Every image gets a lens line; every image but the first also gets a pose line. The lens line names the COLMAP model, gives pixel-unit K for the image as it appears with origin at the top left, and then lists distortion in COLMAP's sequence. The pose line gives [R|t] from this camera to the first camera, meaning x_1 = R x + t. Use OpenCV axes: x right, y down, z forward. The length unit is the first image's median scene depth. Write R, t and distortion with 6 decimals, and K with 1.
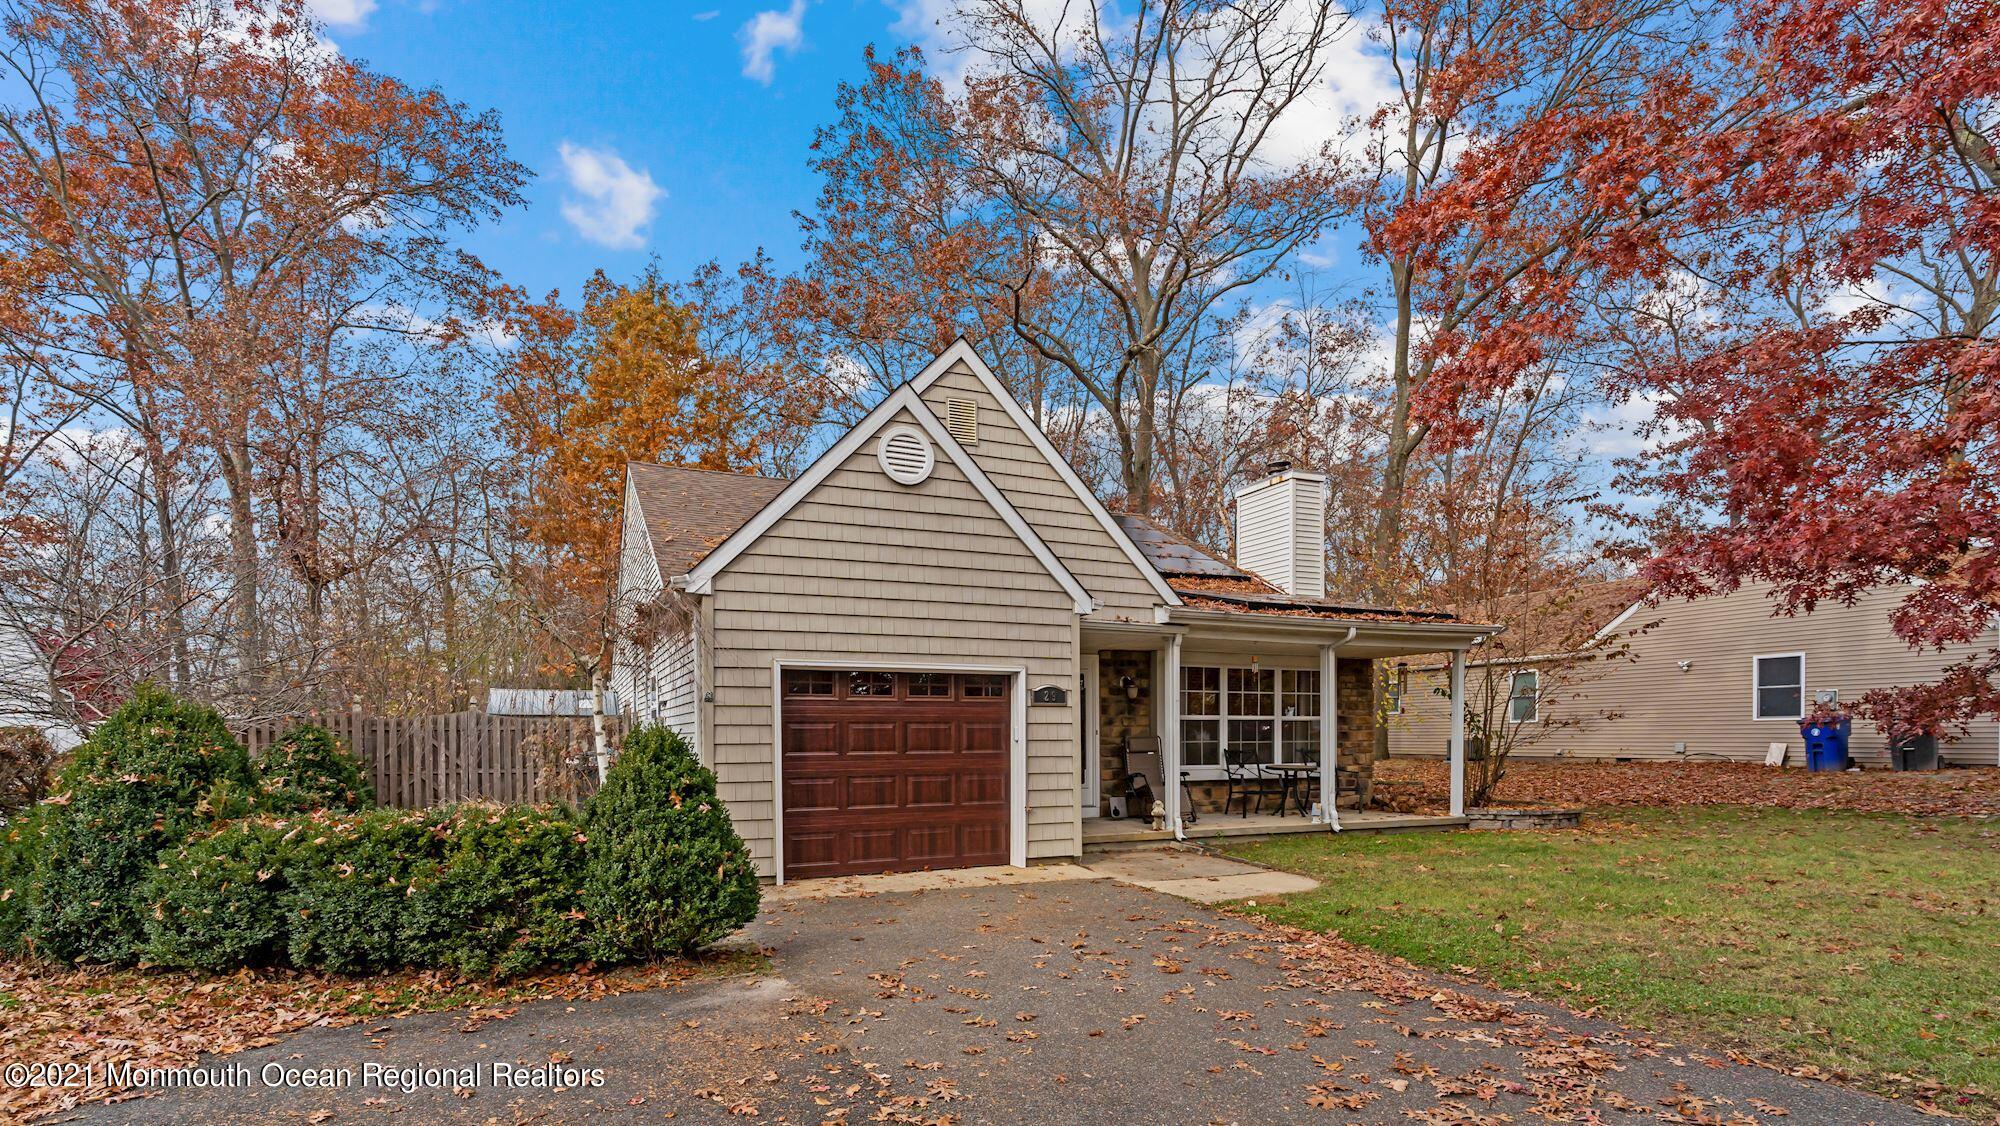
lens RADIAL K [[1021.7, 0, 1031.3], [0, 1021.7, 745.0], [0, 0, 1]] dist [0.001383, 0.000546]
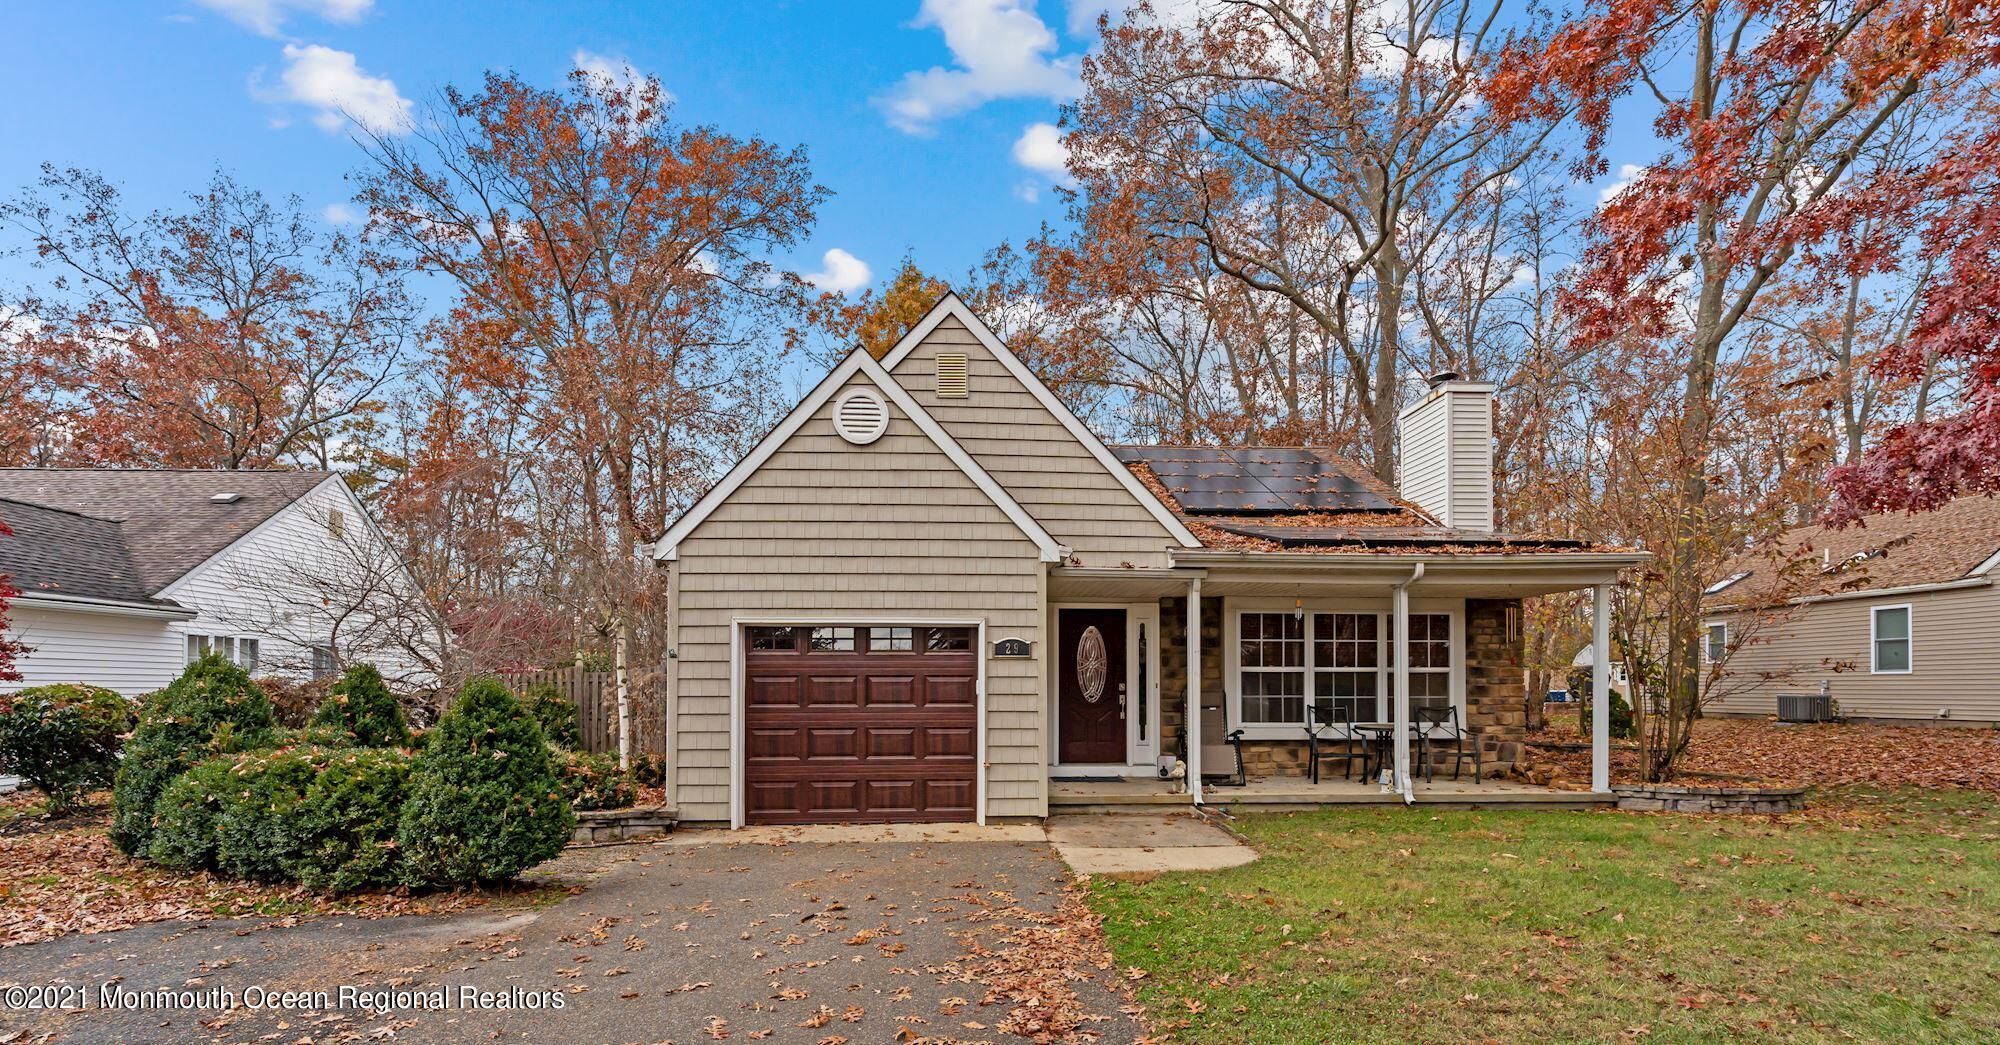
lens RADIAL K [[1019.3, 0, 993.7], [0, 1019.3, 666.4], [0, 0, 1]] dist [0.004146, -0.001206]
pose [[0.927435, -0.004540, -0.373958, 0.373374], [-0.006282, 0.999596, -0.027713, -0.004441], [0.373932, 0.028051, 0.927032, 0.105558]]
